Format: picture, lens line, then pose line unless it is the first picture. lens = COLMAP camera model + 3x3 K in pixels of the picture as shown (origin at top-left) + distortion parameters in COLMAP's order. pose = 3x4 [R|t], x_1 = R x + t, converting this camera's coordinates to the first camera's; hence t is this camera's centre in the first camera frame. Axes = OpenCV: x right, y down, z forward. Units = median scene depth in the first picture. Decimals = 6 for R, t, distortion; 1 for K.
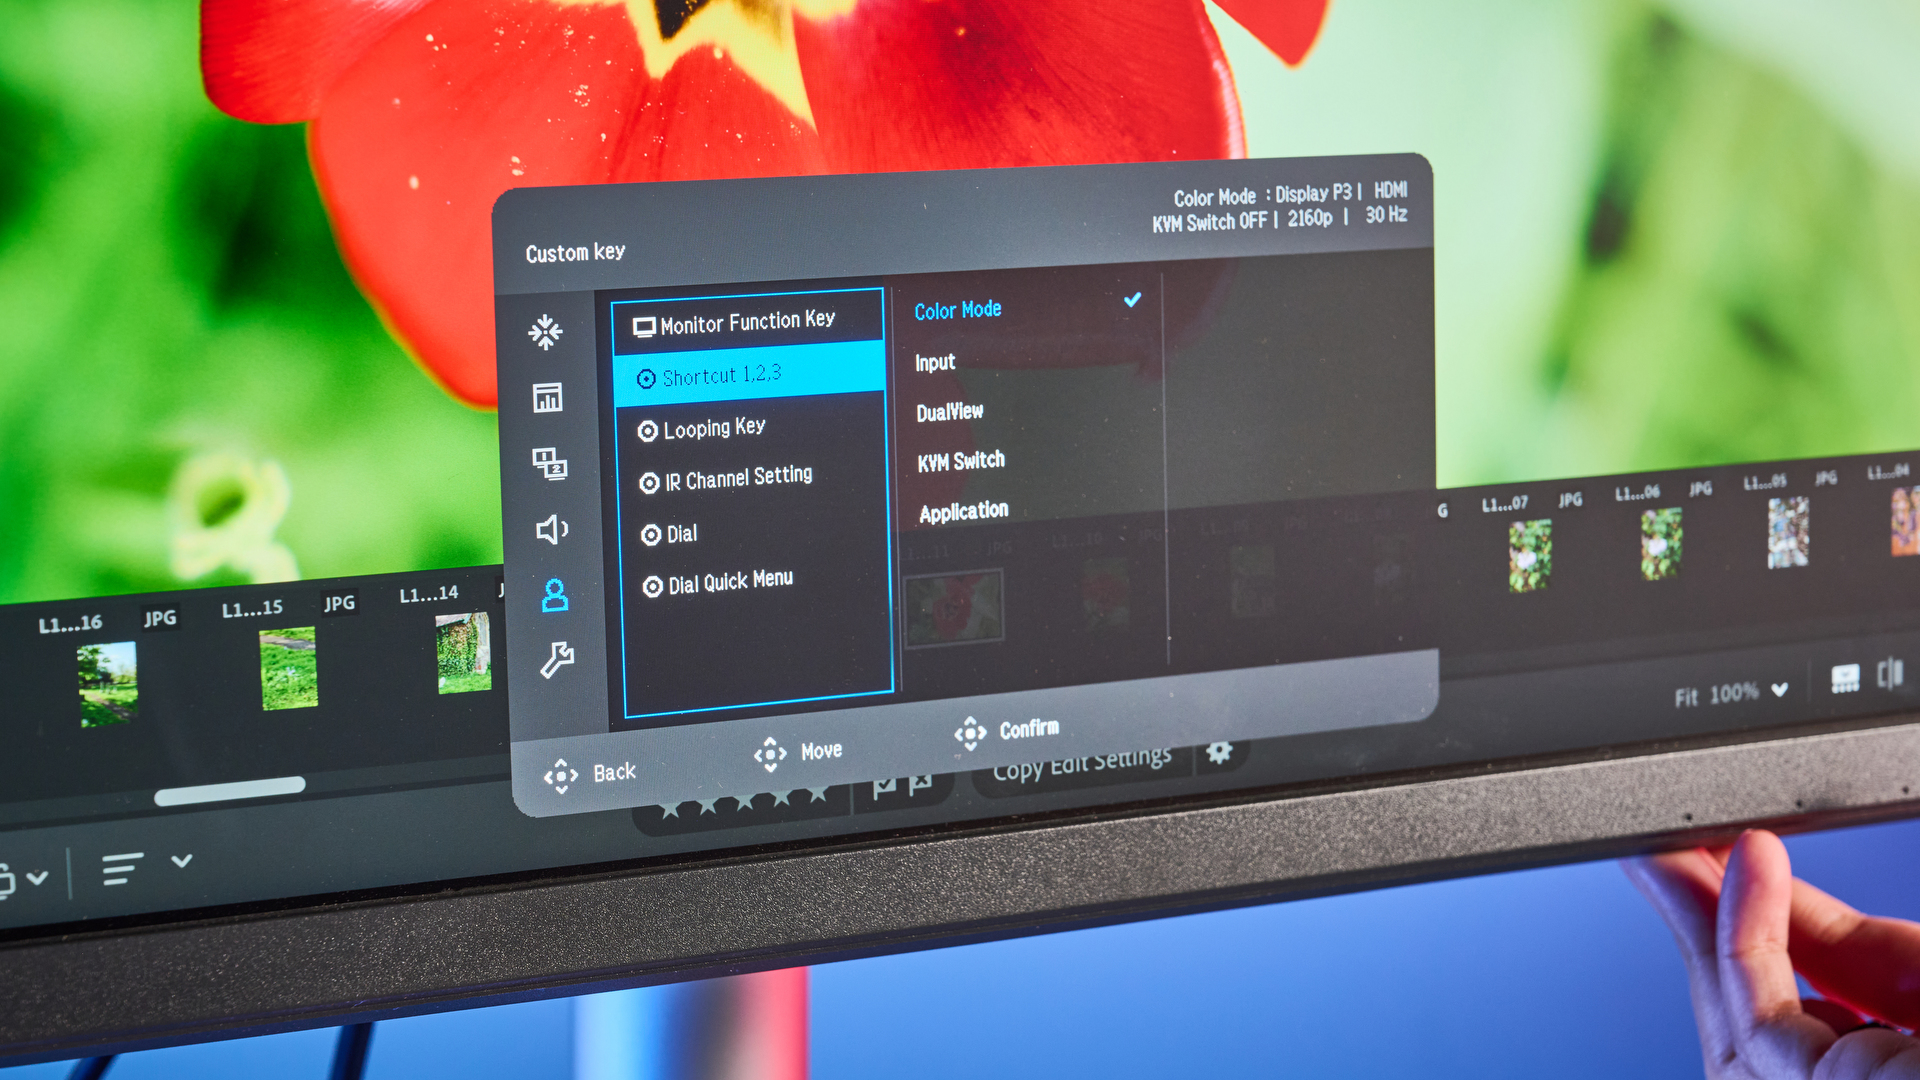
lens RADIAL K [[3783.8, 0, 960.0], [0, 3783.8, 540.0], [0, 0, 1]] dist [-0.092511, -0.171572]
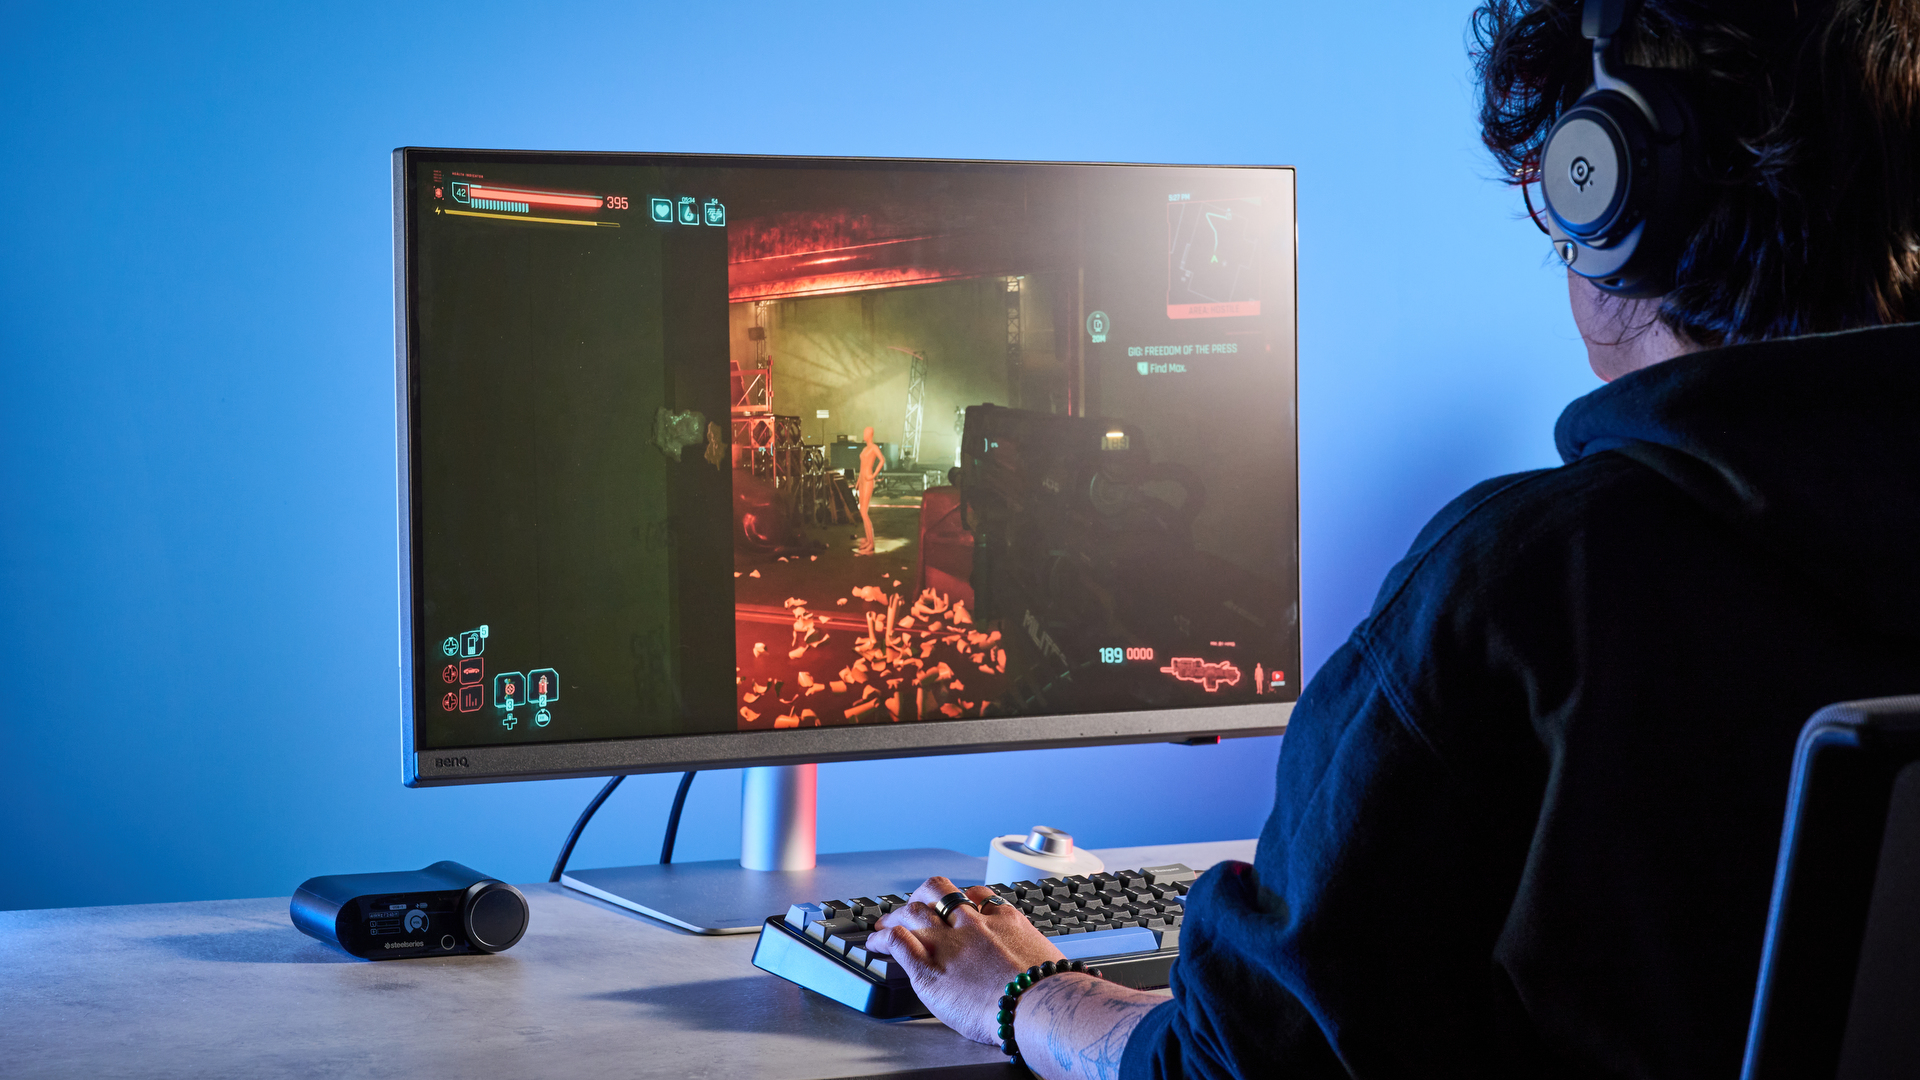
lens RADIAL K [[3792.0, 0, 960.0], [0, 3792.0, 540.0], [0, 0, 1]] dist [0.061152, 0.200163]
pose [[0.997262, 0.009456, 0.073337, -0.174691], [-0.002153, 0.995083, -0.099020, 0.245301], [-0.073913, 0.098591, 0.992379, -2.484740]]
